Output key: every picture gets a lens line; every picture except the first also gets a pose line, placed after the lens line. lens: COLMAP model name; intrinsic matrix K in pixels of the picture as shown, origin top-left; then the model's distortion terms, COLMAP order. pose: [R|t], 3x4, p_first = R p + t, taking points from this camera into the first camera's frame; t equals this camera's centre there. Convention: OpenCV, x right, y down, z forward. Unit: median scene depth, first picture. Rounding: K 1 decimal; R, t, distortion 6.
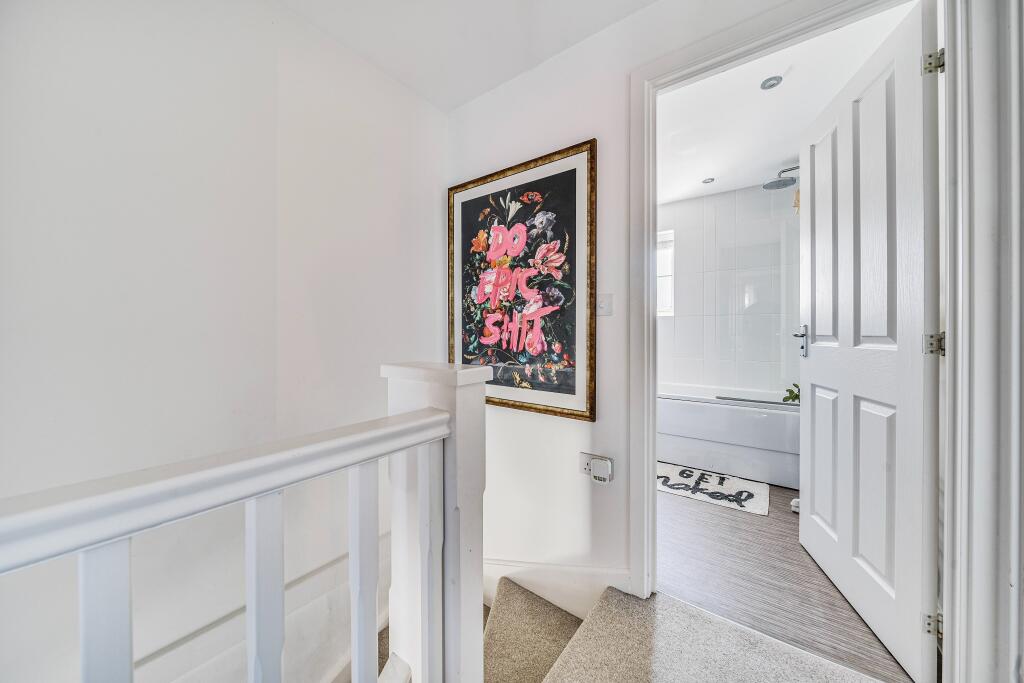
lens RADIAL K [[354.9, 0, 507.4], [0, 354.9, 335.2], [0, 0, 1]] dist [0.000218, 0.000103]
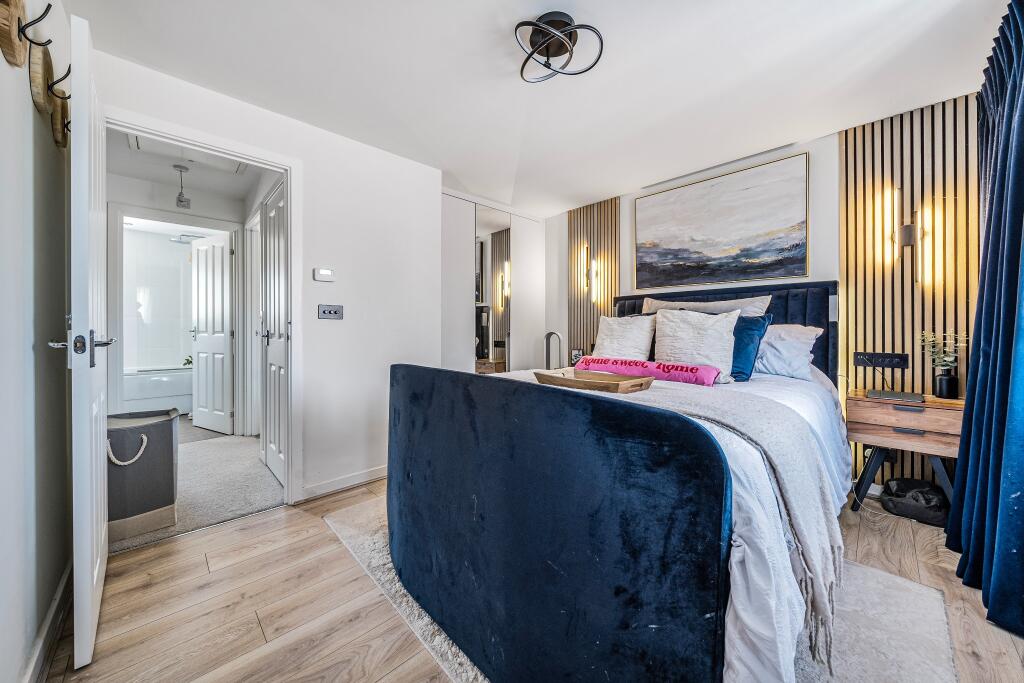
lens RADIAL K [[354.9, 0, 511.4], [0, 354.9, 330.9], [0, 0, 1]] dist [0.000218, 0.000103]
pose [[0.150413, -0.005604, 0.988607, -0.709348], [-0.000802, 0.999983, 0.005791, -0.009644], [-0.988623, -0.001664, 0.150406, -0.866567]]
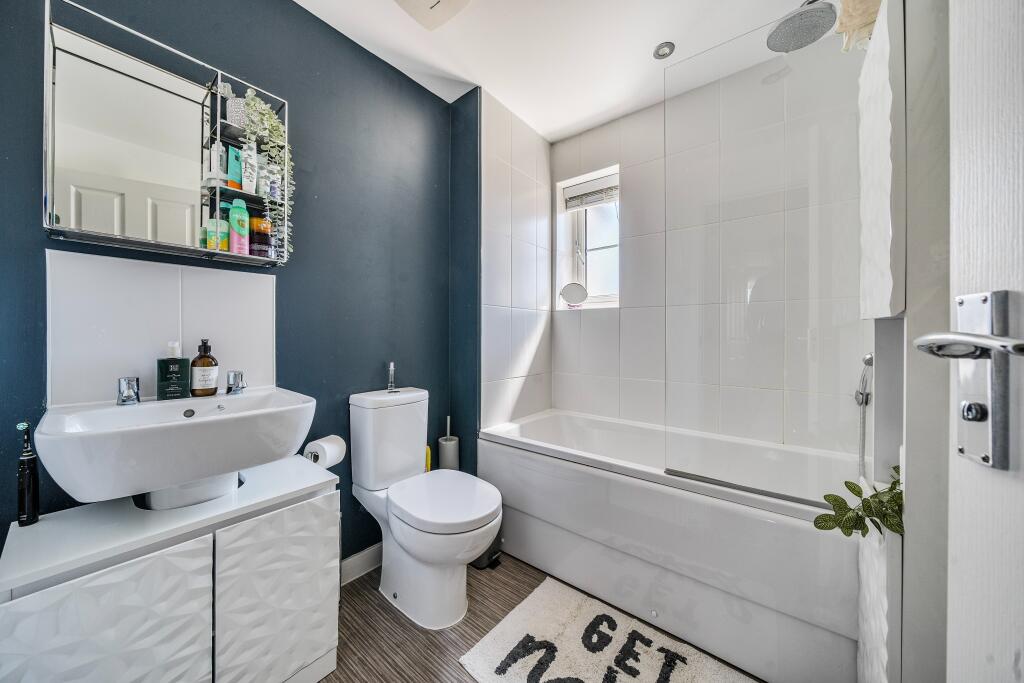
lens RADIAL K [[354.9, 0, 512.5], [0, 354.9, 341.8], [0, 0, 1]] dist [0.000218, 0.000103]
pose [[0.999759, 0.000765, -0.021949, 0.419843], [-0.000825, 0.999996, -0.002743, 0.006421], [0.021947, 0.002760, 0.999755, 0.554314]]
